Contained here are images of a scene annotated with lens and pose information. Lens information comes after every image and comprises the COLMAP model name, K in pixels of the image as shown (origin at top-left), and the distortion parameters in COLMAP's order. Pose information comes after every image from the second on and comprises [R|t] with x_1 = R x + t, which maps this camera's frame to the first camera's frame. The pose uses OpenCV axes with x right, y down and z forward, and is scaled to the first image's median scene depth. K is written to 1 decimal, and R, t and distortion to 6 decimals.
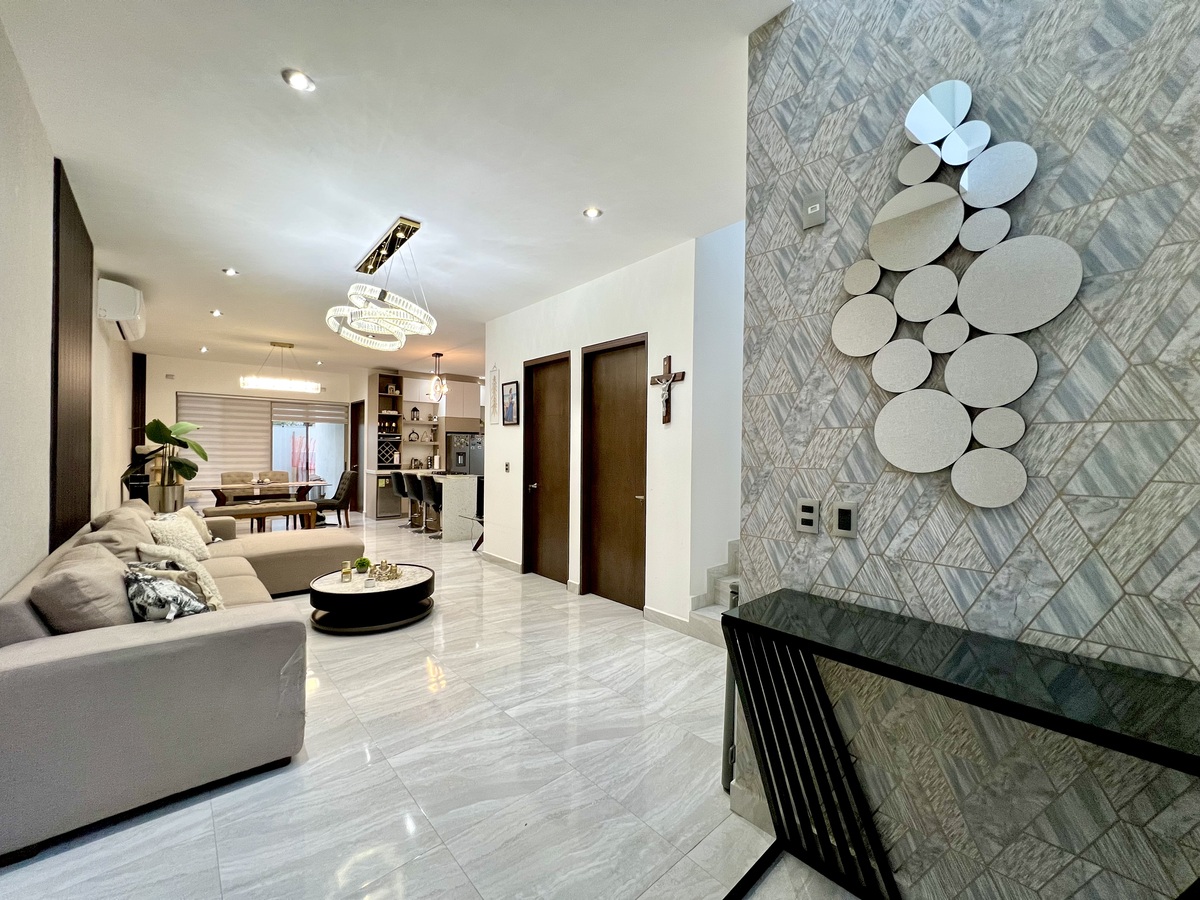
lens RADIAL K [[478.7, 0, 600.0], [0, 478.7, 450.0], [0, 0, 1]] dist [0.000309, 0.000025]
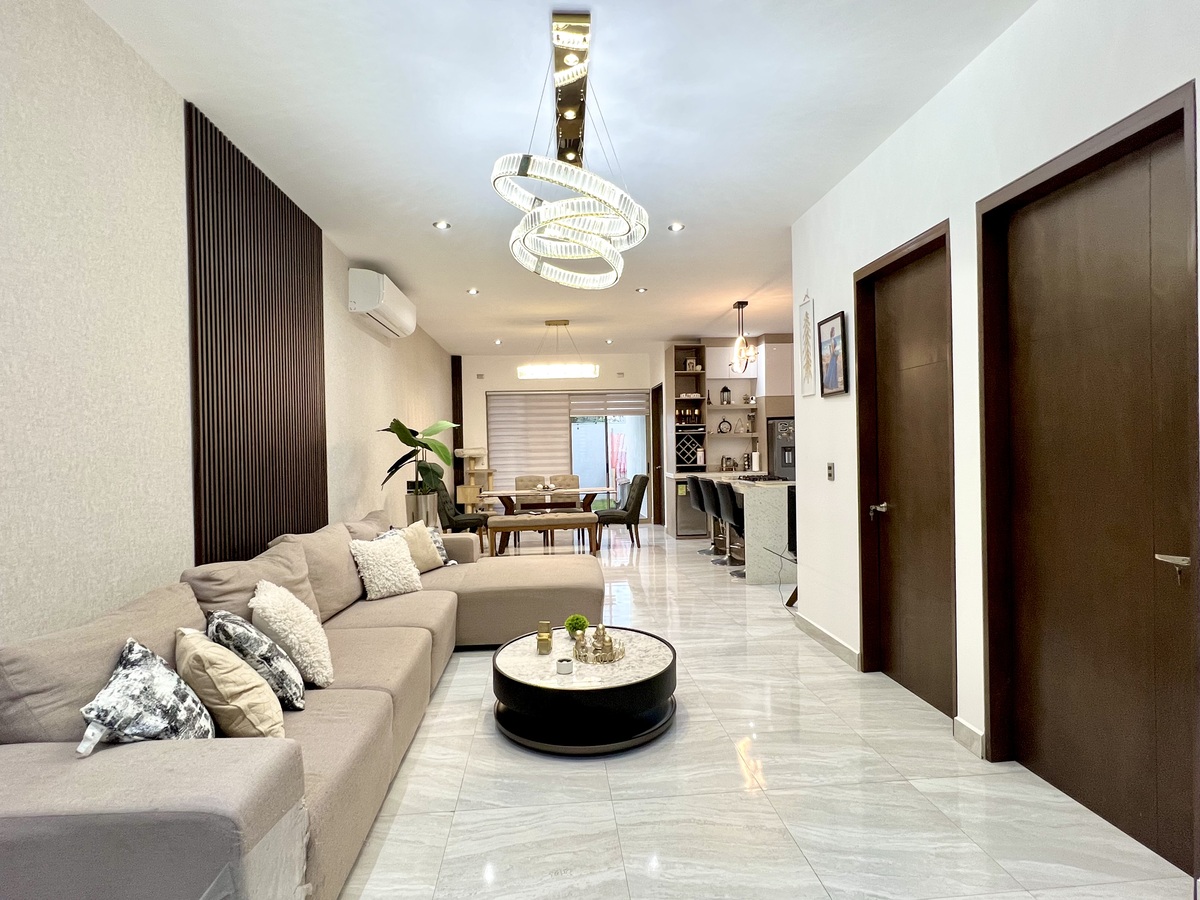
lens RADIAL K [[594.9, 0, 595.1], [0, 594.9, 452.9], [0, 0, 1]] dist [-0.002210, 0.000689]
pose [[0.792614, -0.021050, -0.609360, 0.007949], [0.029850, 0.999545, 0.004299, 0.002548], [0.608993, -0.021597, 0.792882, 0.220640]]
